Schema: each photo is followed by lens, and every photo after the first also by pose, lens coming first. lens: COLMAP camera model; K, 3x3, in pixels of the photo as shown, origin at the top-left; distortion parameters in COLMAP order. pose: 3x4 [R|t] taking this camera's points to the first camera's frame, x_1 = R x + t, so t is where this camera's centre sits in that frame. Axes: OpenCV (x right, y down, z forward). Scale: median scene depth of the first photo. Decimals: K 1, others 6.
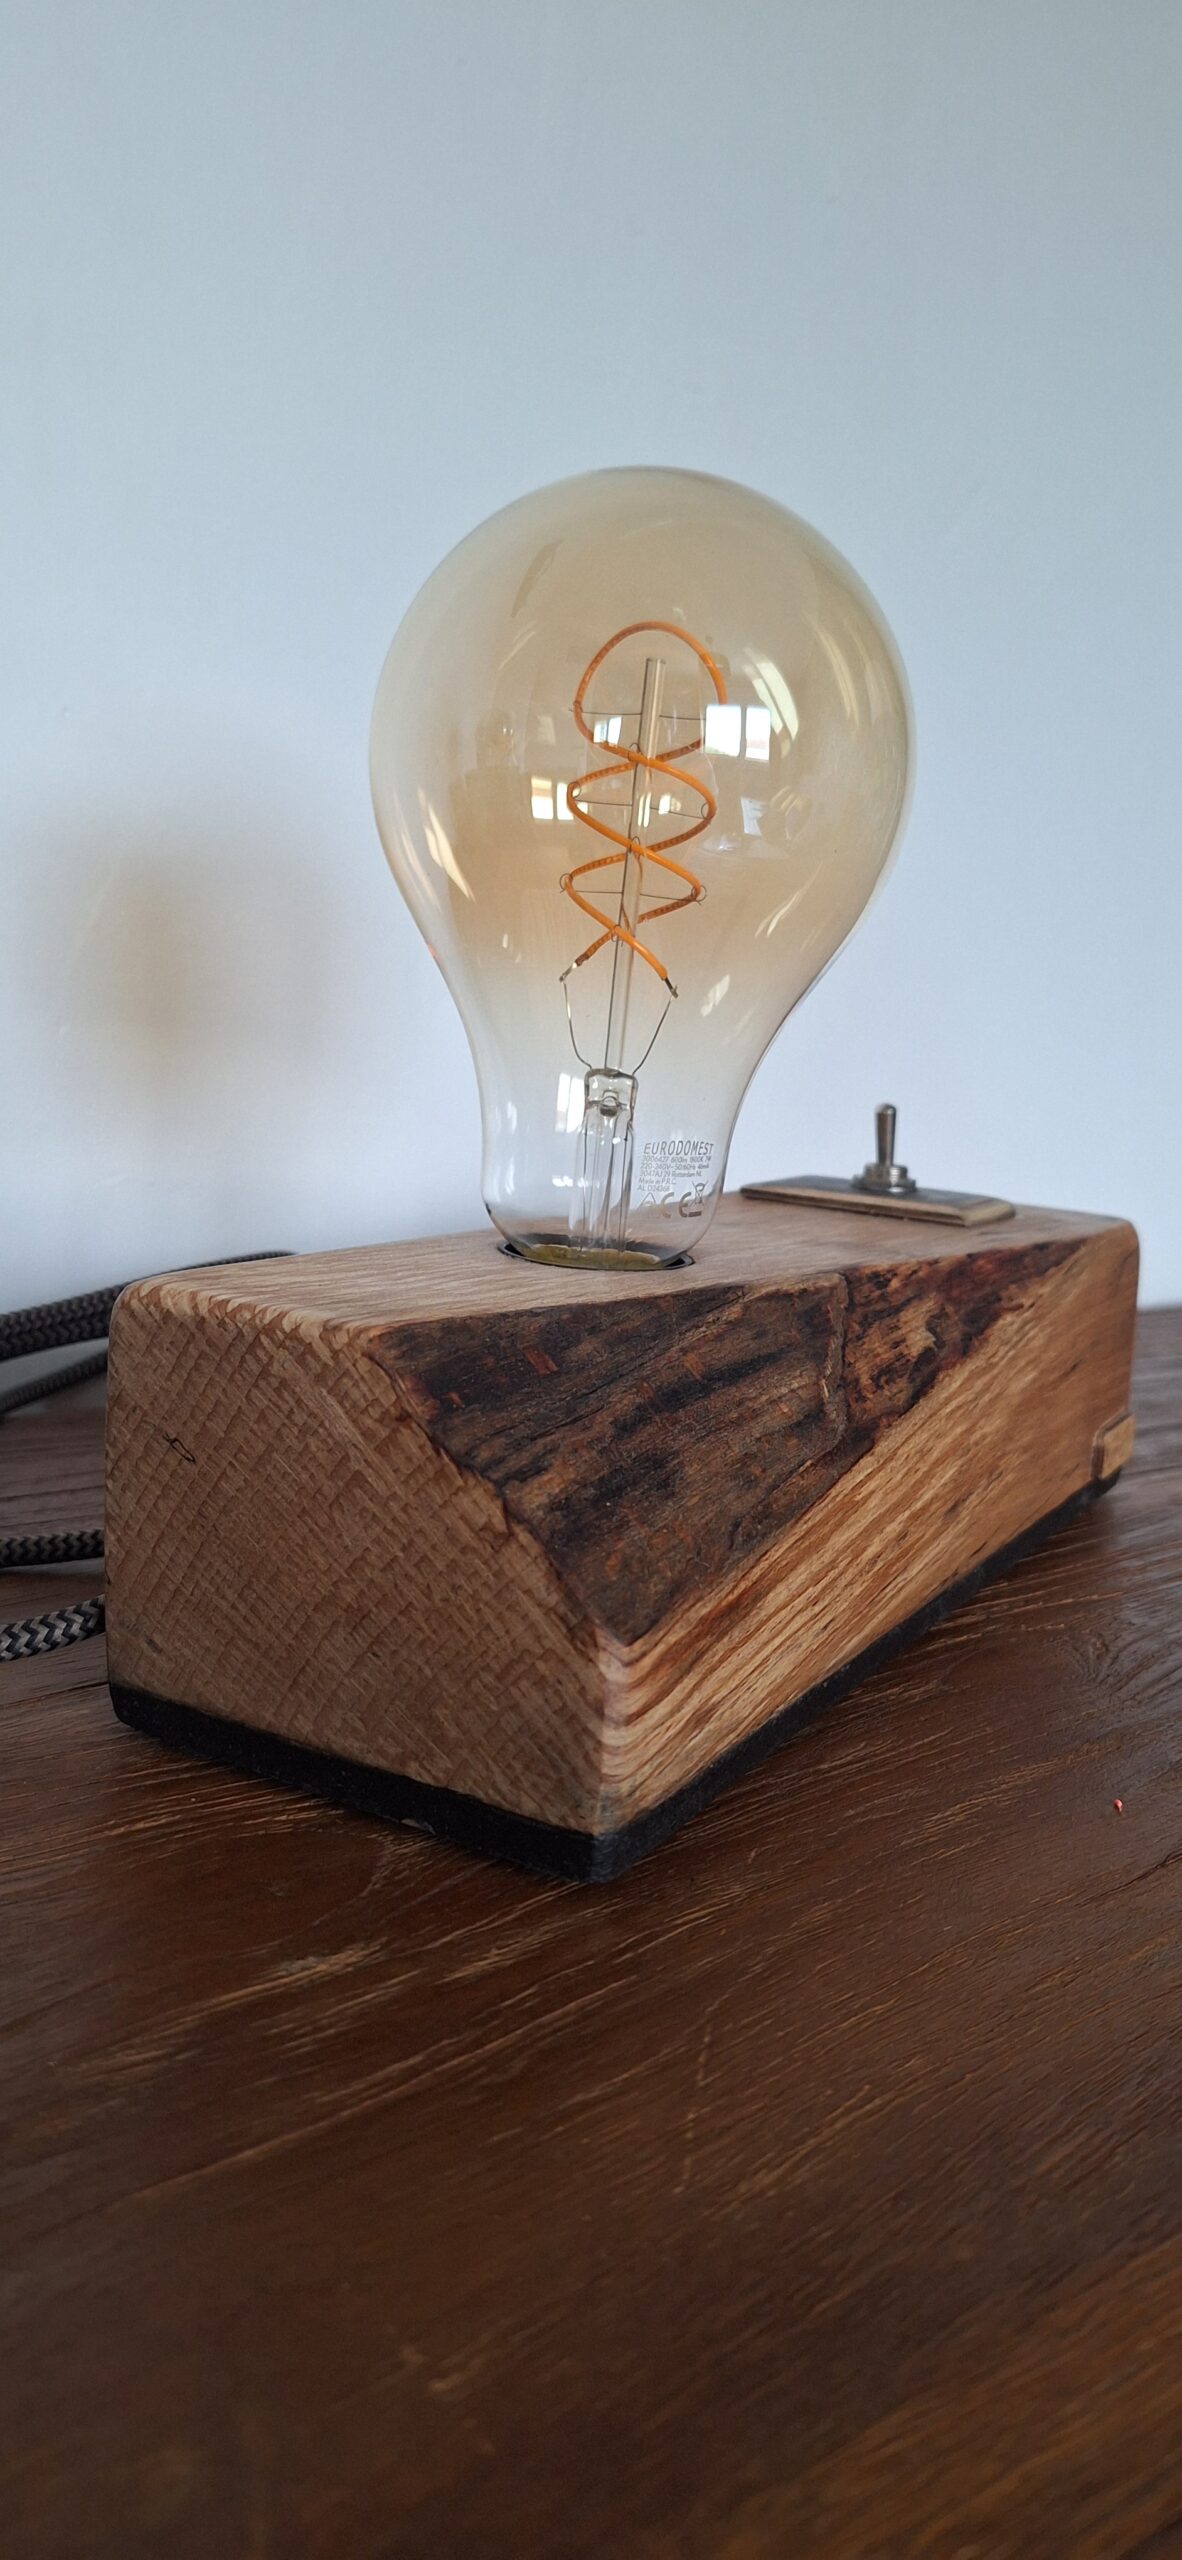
lens RADIAL K [[1887.9, 0, 591.0], [0, 1887.9, 1280.0], [0, 0, 1]] dist [0.258022, -0.266703]
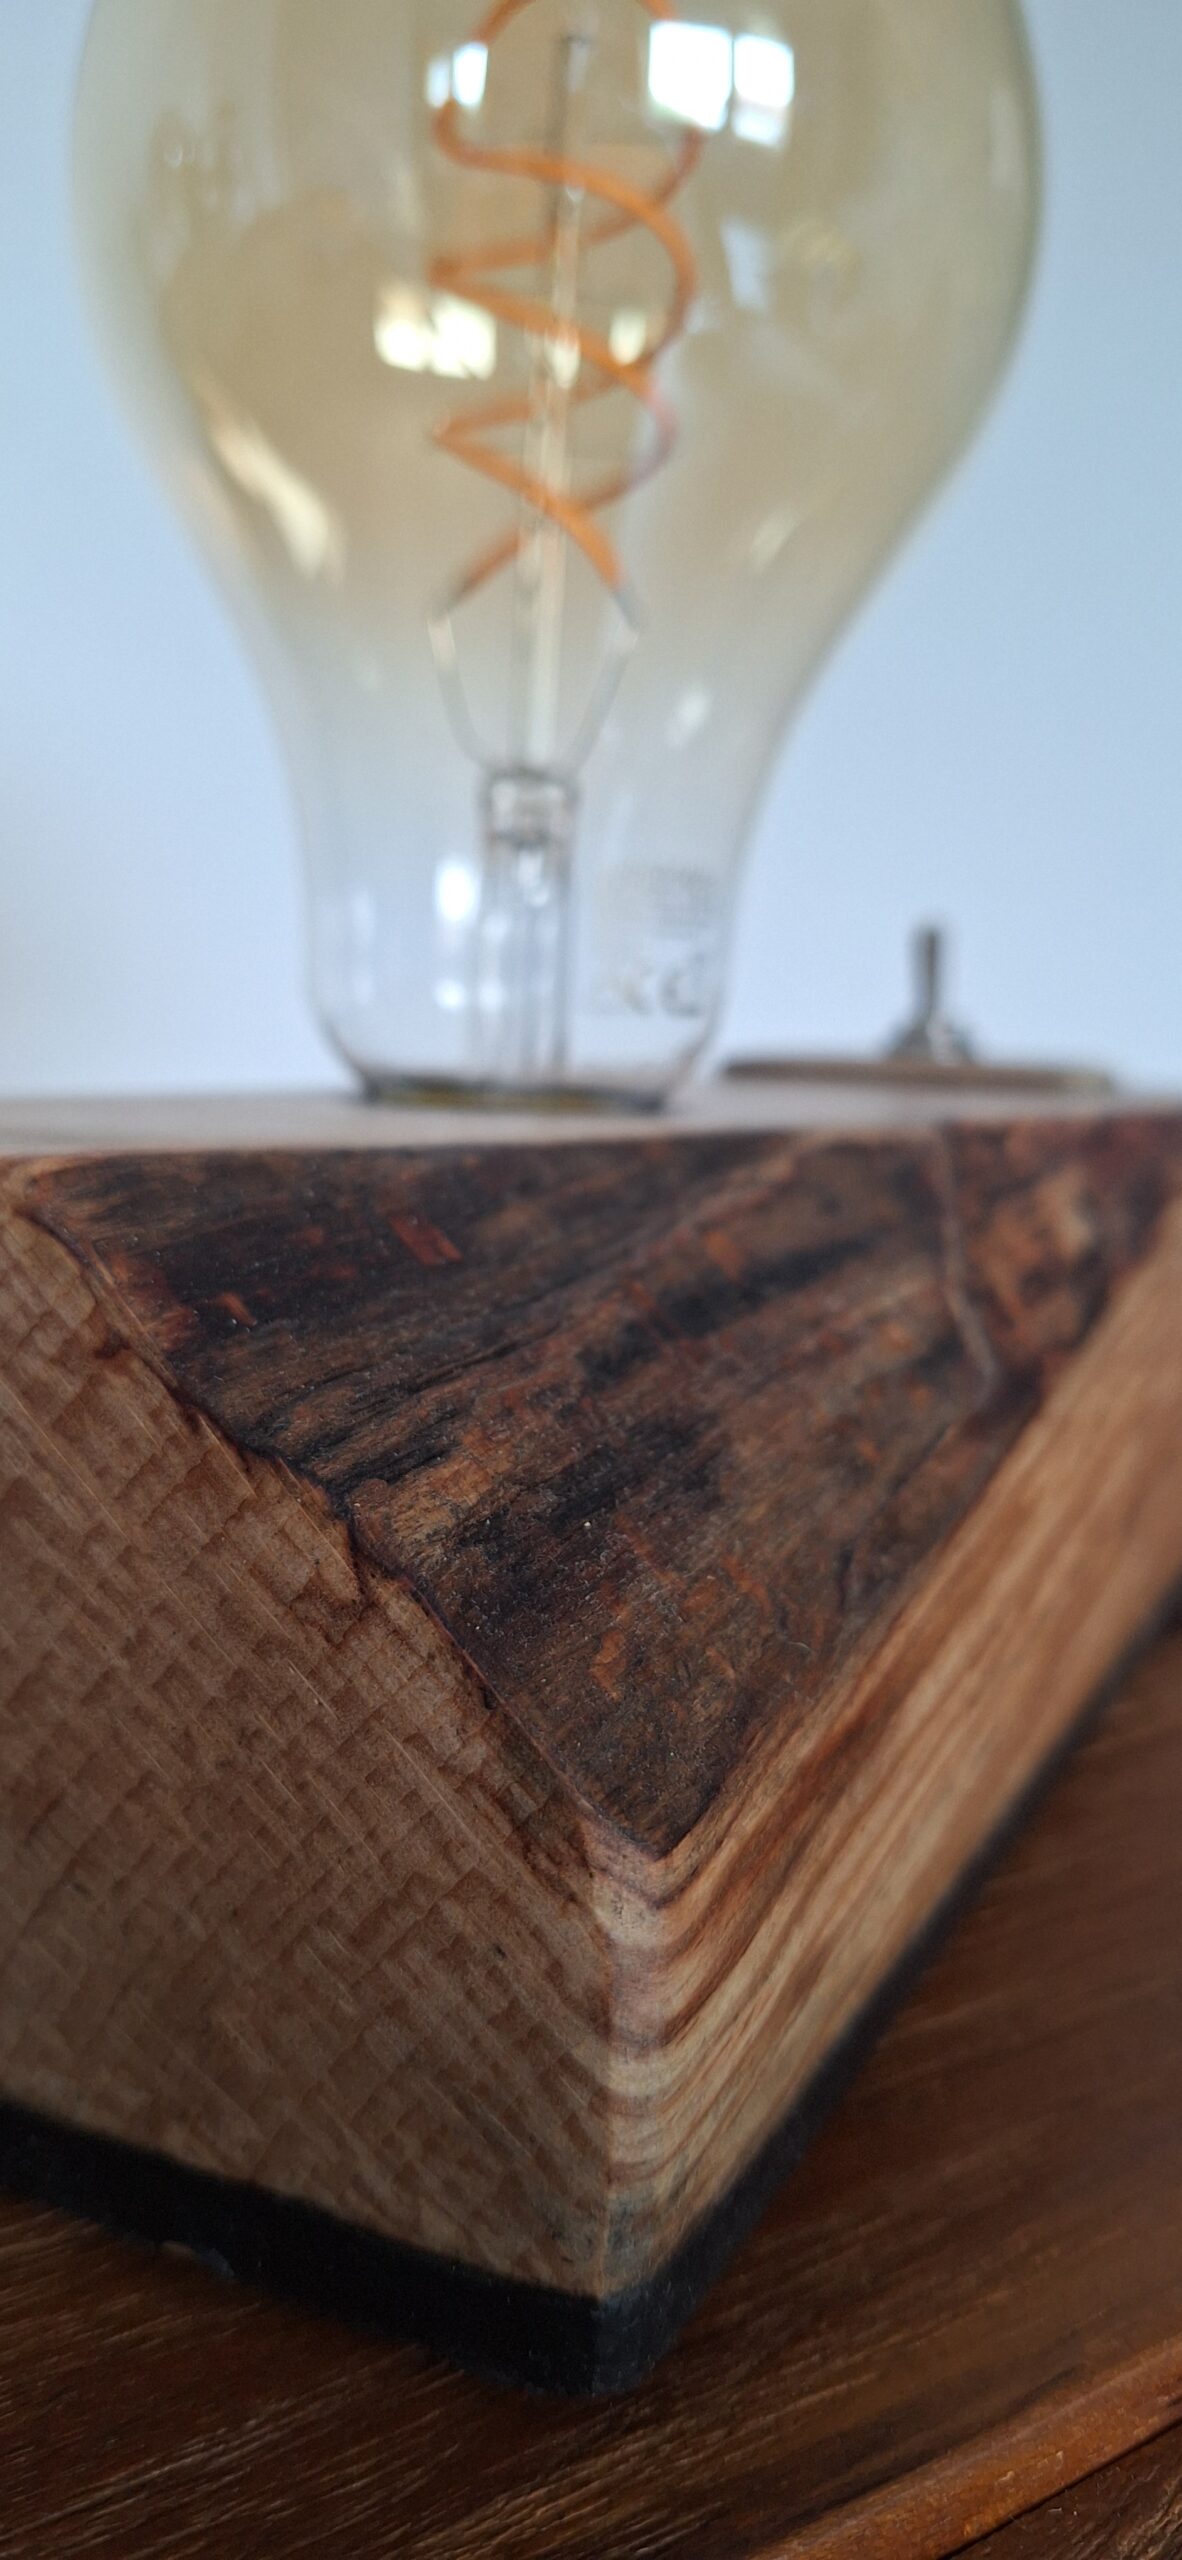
lens RADIAL K [[1837.1, 0, 552.0], [0, 1837.1, 1285.8], [0, 0, 1]] dist [0.140605, -0.243583]
pose [[0.998139, -0.045151, 0.040983, -0.014671], [0.046346, 0.998513, -0.028688, 0.074050], [-0.039627, 0.030534, 0.998748, 0.564904]]
